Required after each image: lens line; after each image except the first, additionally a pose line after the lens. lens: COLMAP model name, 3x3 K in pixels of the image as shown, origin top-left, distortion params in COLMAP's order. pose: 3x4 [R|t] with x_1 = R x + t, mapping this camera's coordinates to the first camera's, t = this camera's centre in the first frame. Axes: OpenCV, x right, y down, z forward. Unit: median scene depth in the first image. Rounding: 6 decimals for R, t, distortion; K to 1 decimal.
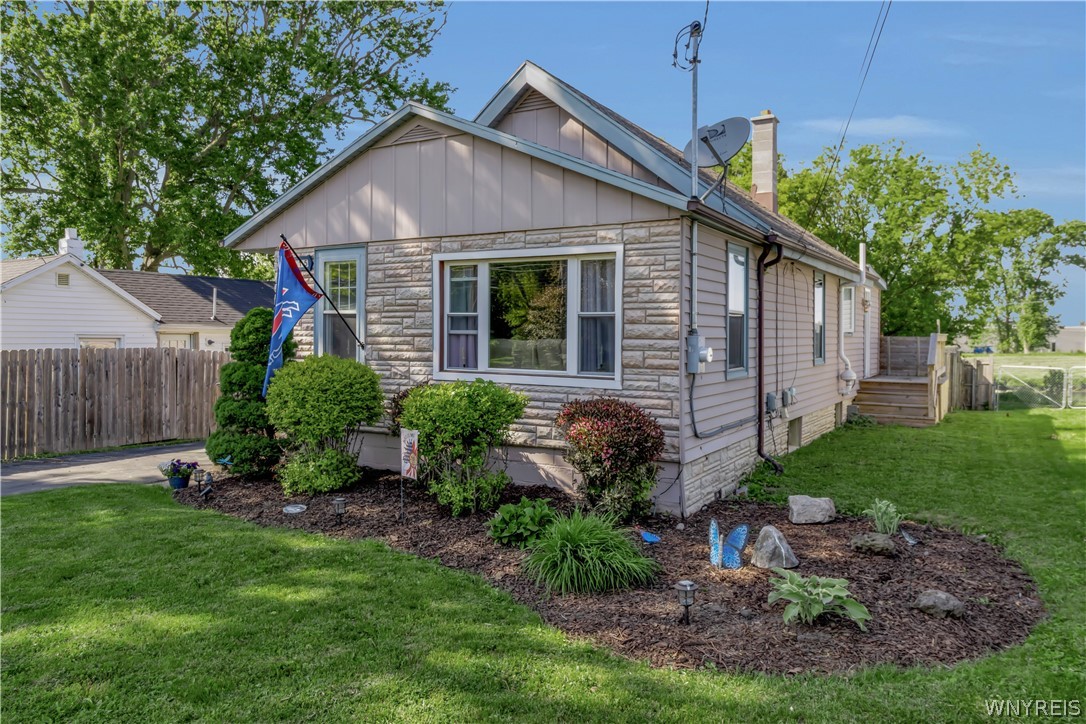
lens RADIAL K [[766.4, 0, 538.0], [0, 766.4, 340.3], [0, 0, 1]] dist [0.013553, 0.001259]
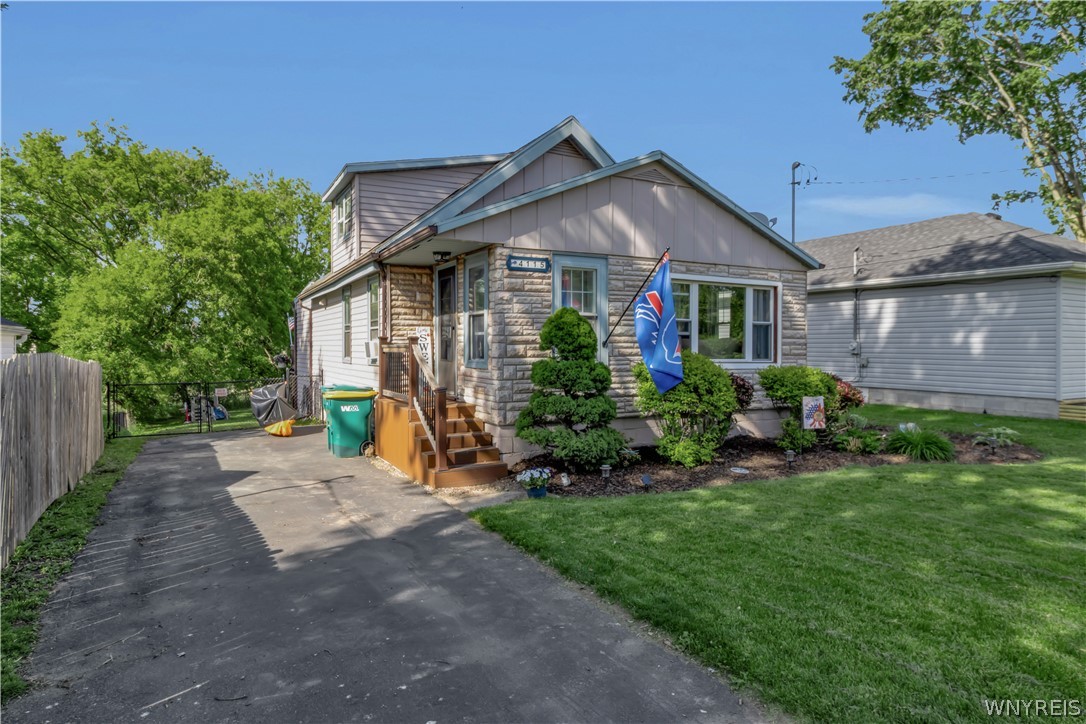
lens RADIAL K [[686.7, 0, 546.7], [0, 686.7, 351.1], [0, 0, 1]] dist [0.003468, 0.000596]
pose [[0.493119, -0.010083, 0.869903, -1.275474], [0.004301, 0.999949, 0.009153, 0.008402], [-0.869951, -0.000772, 0.493137, 0.619492]]
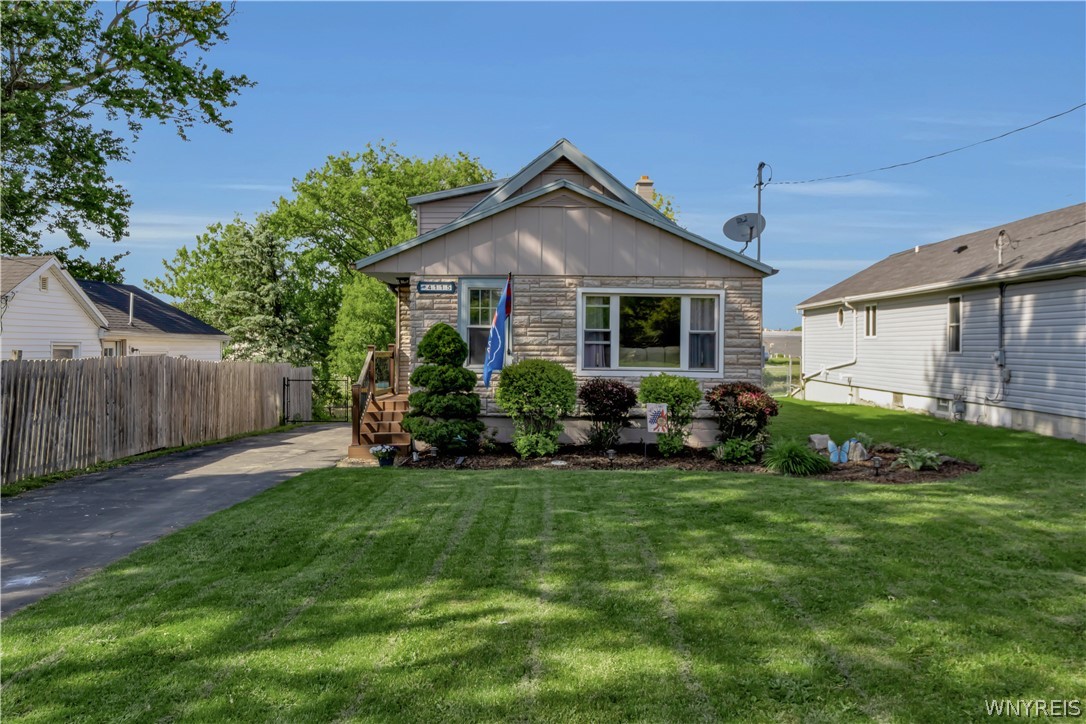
lens RADIAL K [[895.8, 0, 542.6], [0, 895.8, 365.6], [0, 0, 1]] dist [0.011704, 0.001953]
pose [[0.866614, -0.011202, 0.498853, -1.047153], [0.000032, 0.999749, 0.022394, -0.005099], [-0.498979, -0.019391, 0.866397, -0.420402]]
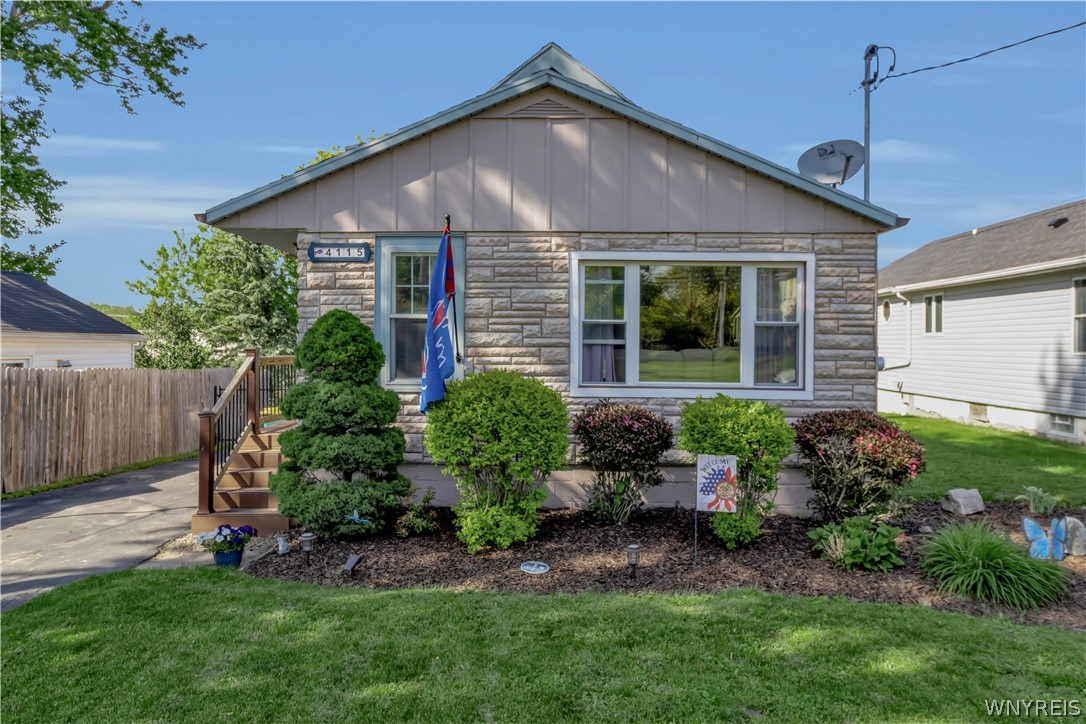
lens RADIAL K [[766.4, 0, 548.0], [0, 766.4, 353.1], [0, 0, 1]] dist [0.013553, 0.001259]
pose [[0.868377, -0.008550, 0.495830, -0.601773], [0.003480, 0.999932, 0.011148, -0.007815], [-0.495892, -0.007956, 0.868348, 0.267845]]
